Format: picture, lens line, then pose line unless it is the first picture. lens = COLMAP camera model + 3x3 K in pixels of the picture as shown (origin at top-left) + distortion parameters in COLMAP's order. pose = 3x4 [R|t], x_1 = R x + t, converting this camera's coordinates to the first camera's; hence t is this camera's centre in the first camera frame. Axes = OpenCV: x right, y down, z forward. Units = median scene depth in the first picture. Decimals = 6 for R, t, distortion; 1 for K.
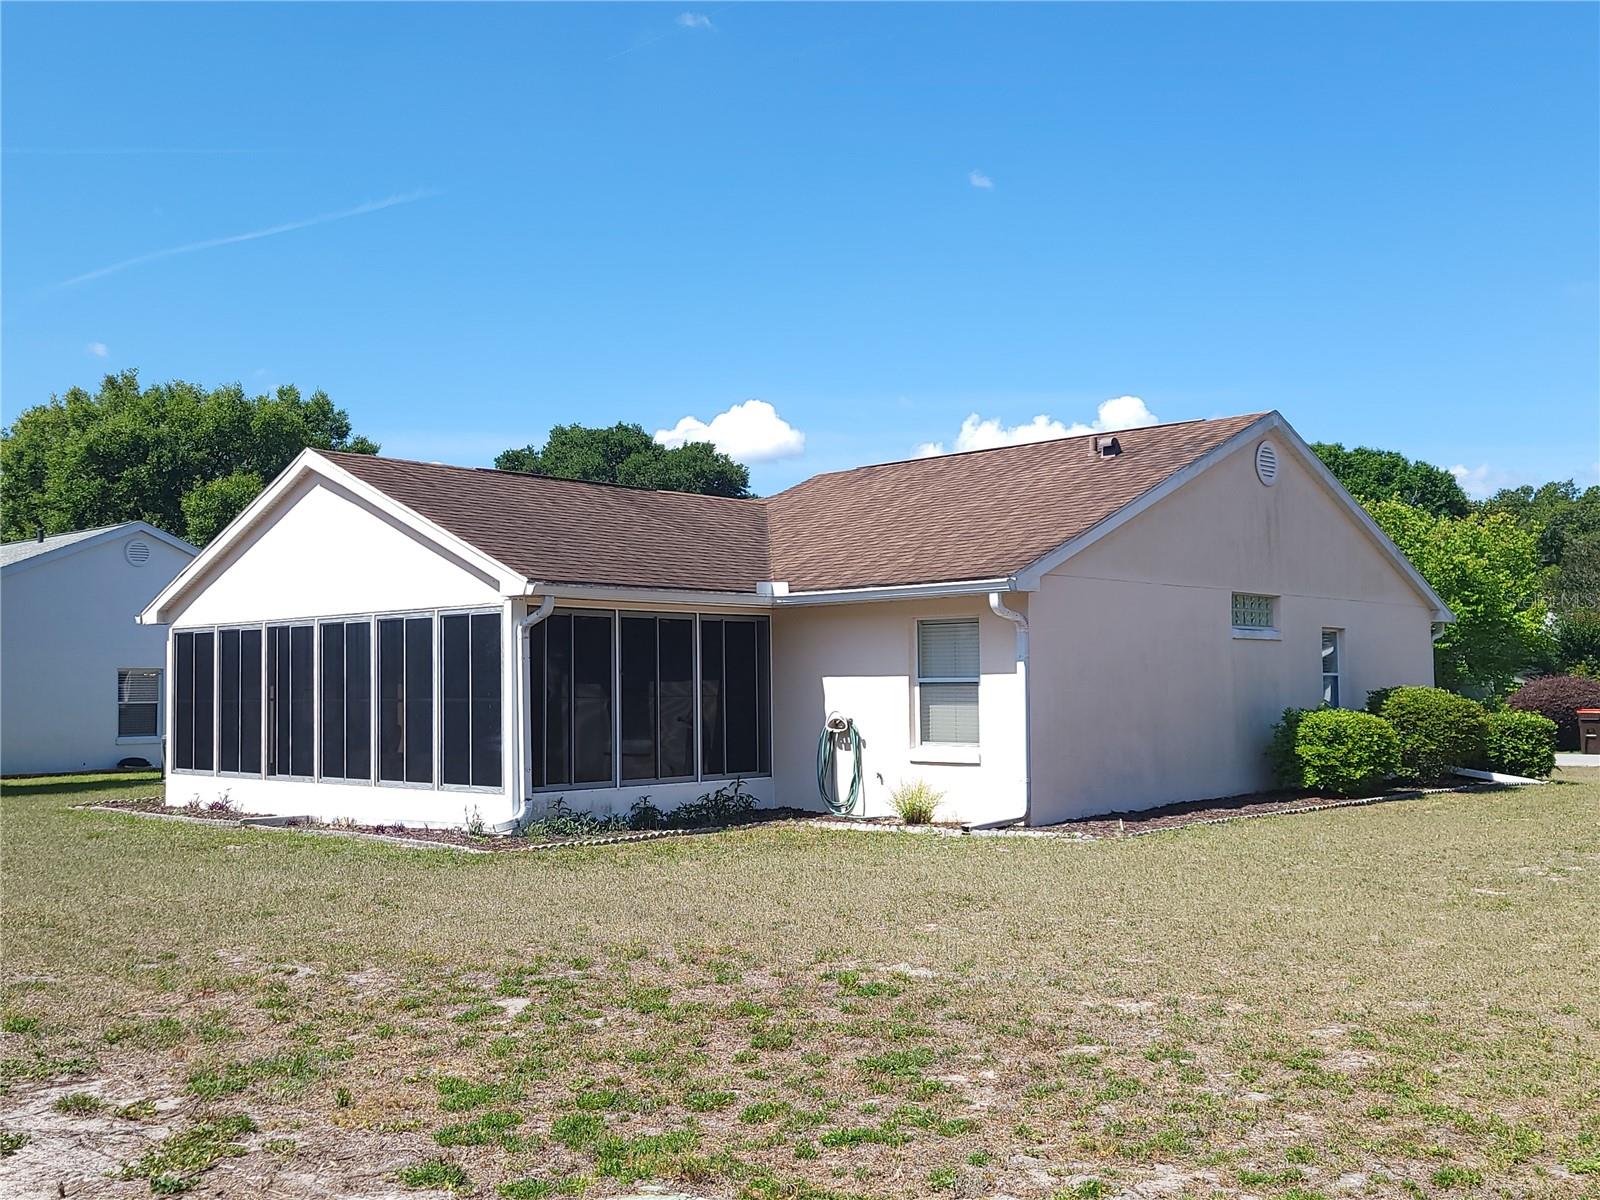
lens RADIAL K [[1528.3, 0, 808.5], [0, 1528.3, 596.9], [0, 0, 1]] dist [0.073570, -0.058867]
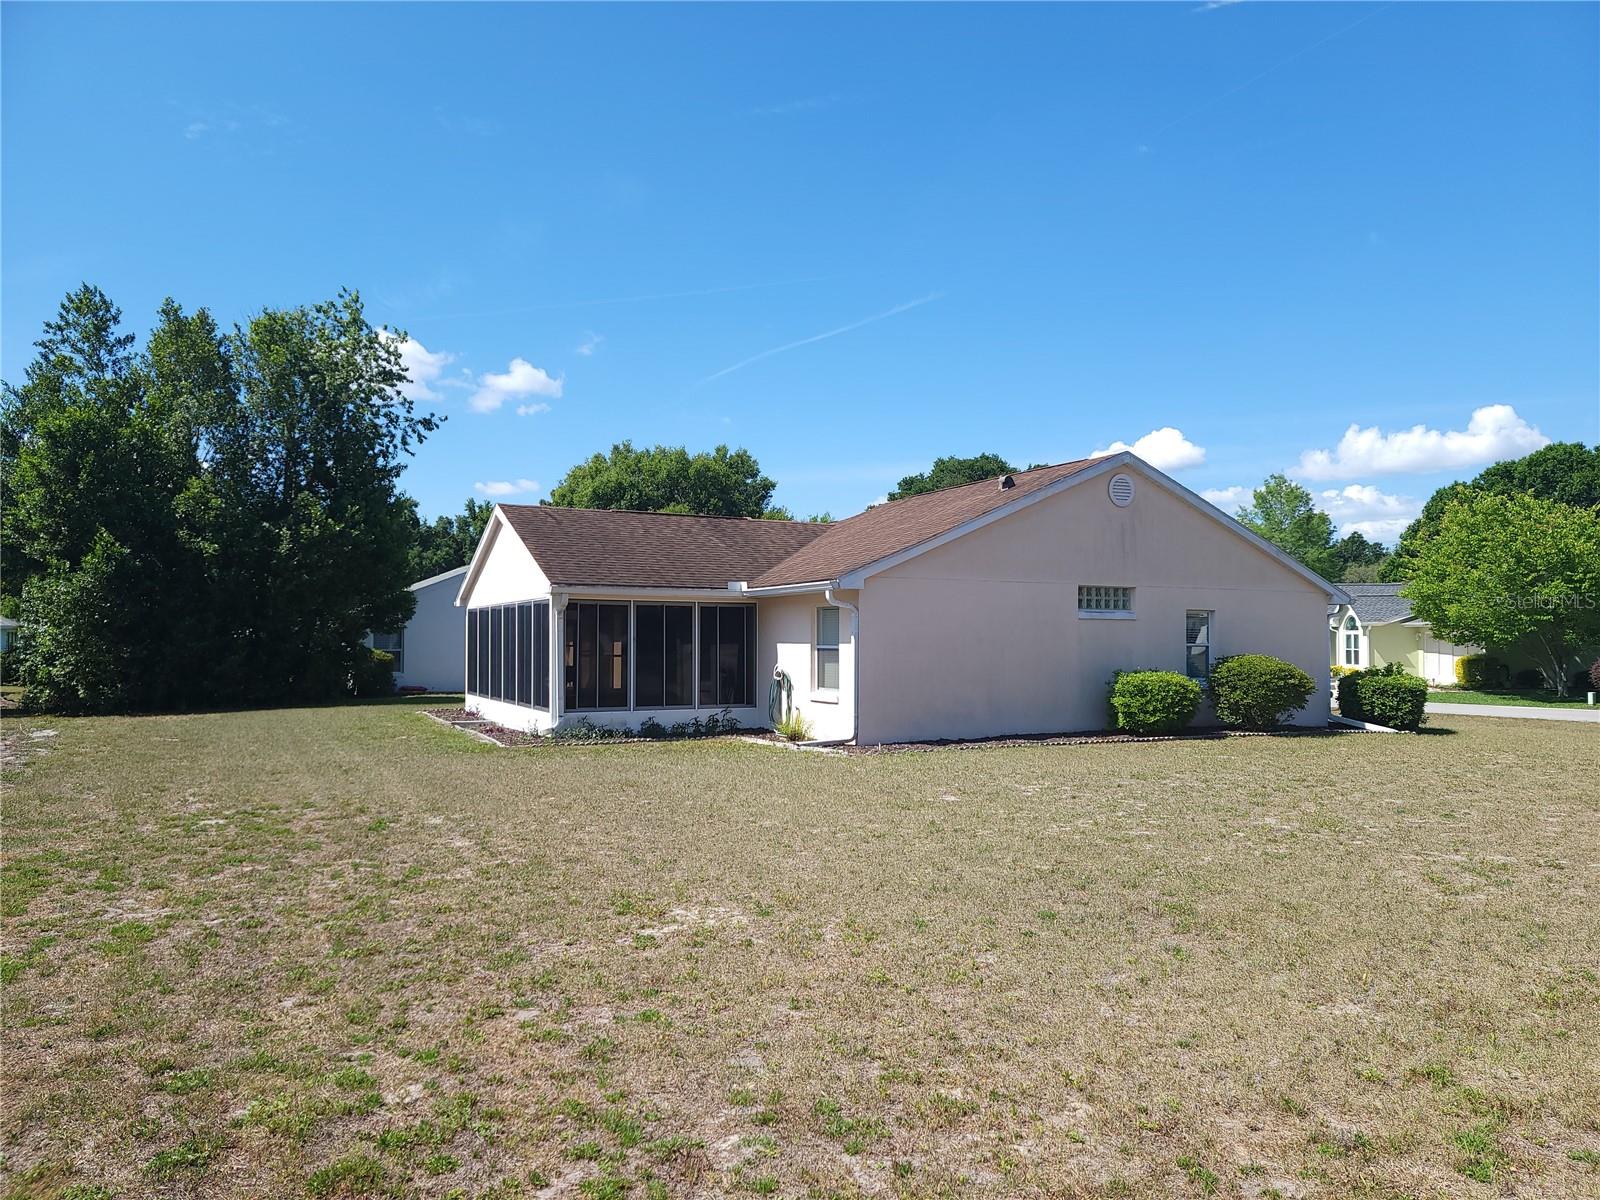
lens RADIAL K [[1097.0, 0, 811.4], [0, 1097.0, 606.9], [0, 0, 1]] dist [0.073608, -0.058321]
pose [[0.940251, 0.000447, -0.340482, 0.418918], [0.009357, 0.999588, 0.027151, -0.013952], [0.340354, -0.028715, 0.939859, -0.018364]]
